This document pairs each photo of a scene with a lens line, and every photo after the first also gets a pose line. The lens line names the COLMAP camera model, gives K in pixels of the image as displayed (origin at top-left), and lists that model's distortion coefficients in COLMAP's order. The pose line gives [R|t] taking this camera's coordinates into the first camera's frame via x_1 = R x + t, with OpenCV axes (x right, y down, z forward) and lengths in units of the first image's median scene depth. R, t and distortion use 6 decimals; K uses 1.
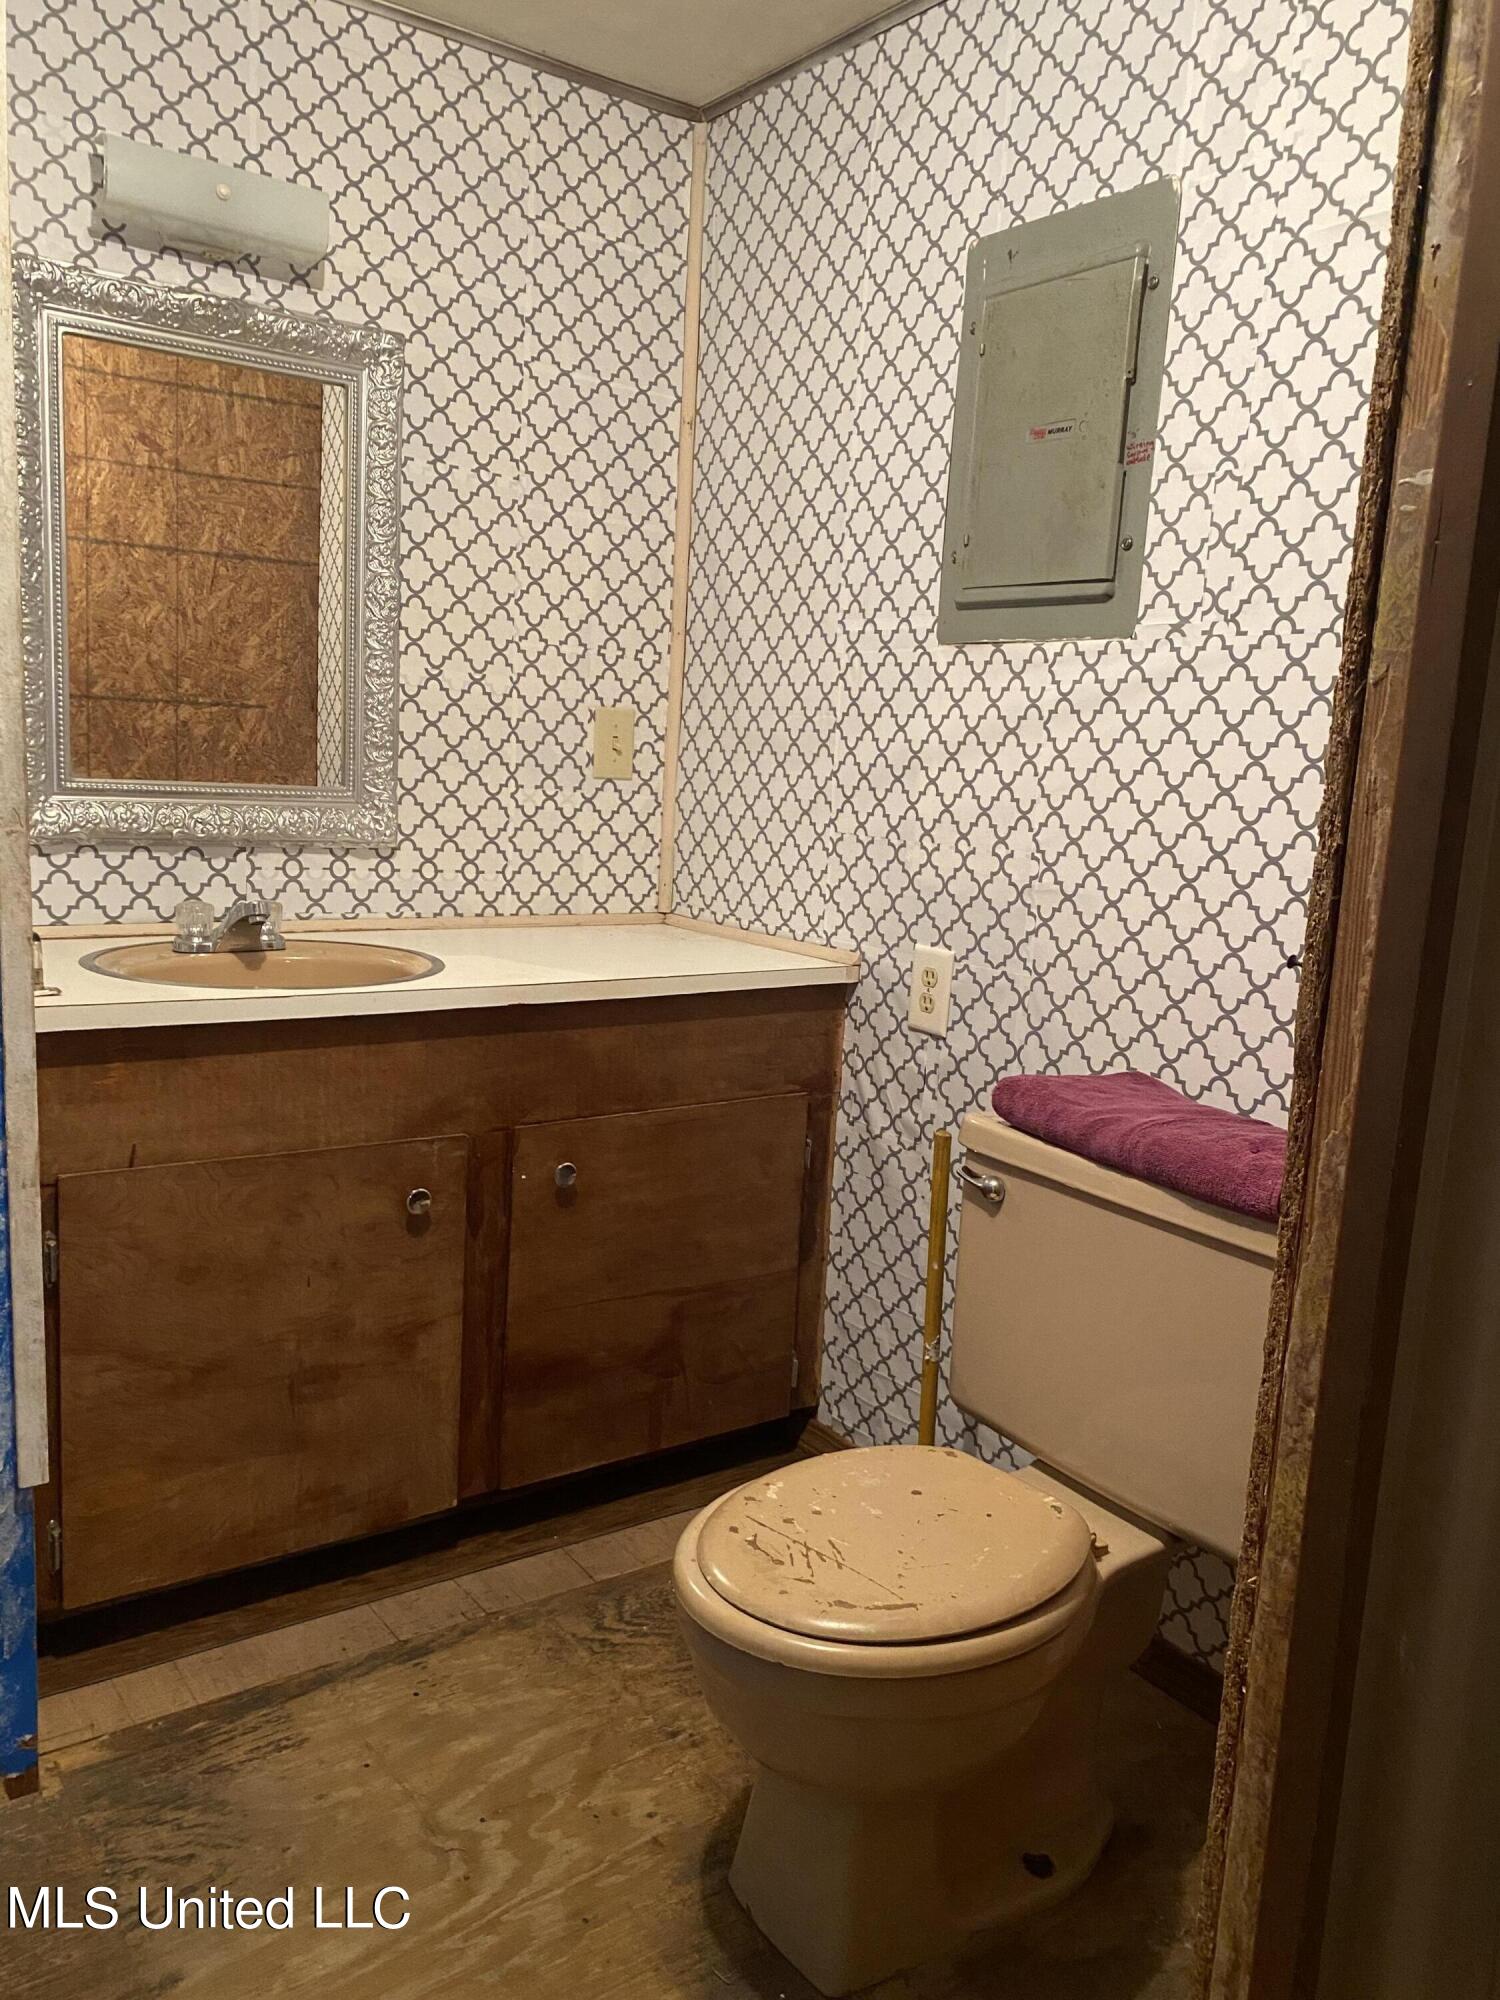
lens RADIAL K [[1523.6, 0, 749.8], [0, 1523.6, 973.4], [0, 0, 1]] dist [0.026898, -0.001514]
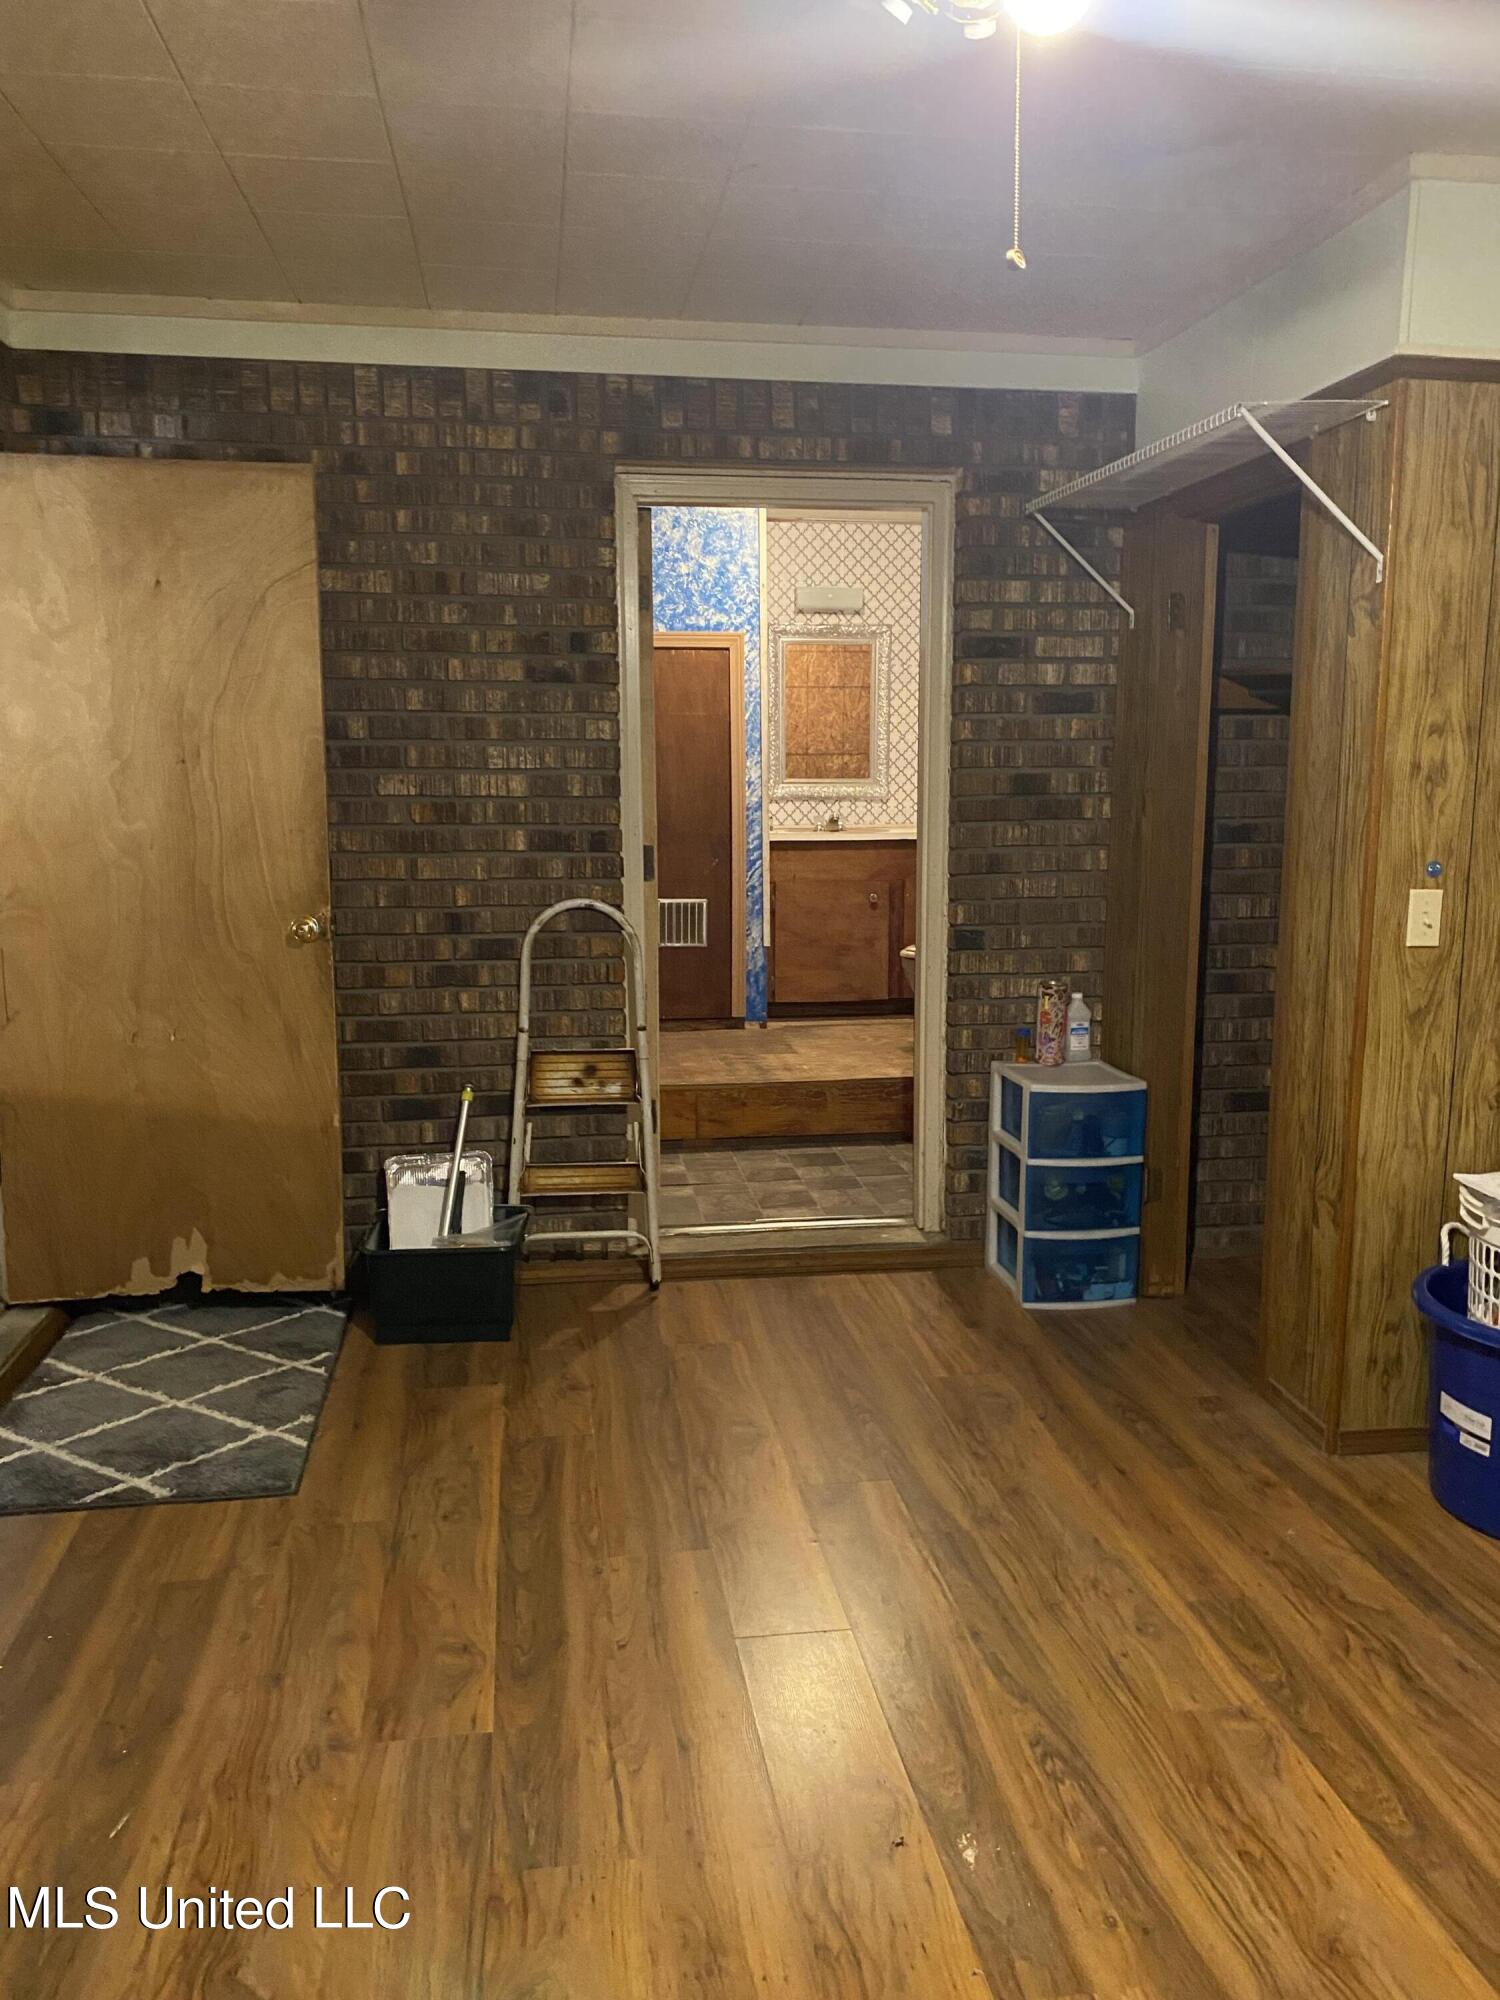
lens RADIAL K [[1533.0, 0, 750.0], [0, 1533.0, 1001.3], [0, 0, 1]] dist [0.005715, -0.007071]
pose [[0.883404, 0.012257, -0.468451, 0.995897], [-0.016831, 0.999843, -0.005578, 0.354831], [0.468309, 0.012812, 0.883472, -1.857213]]
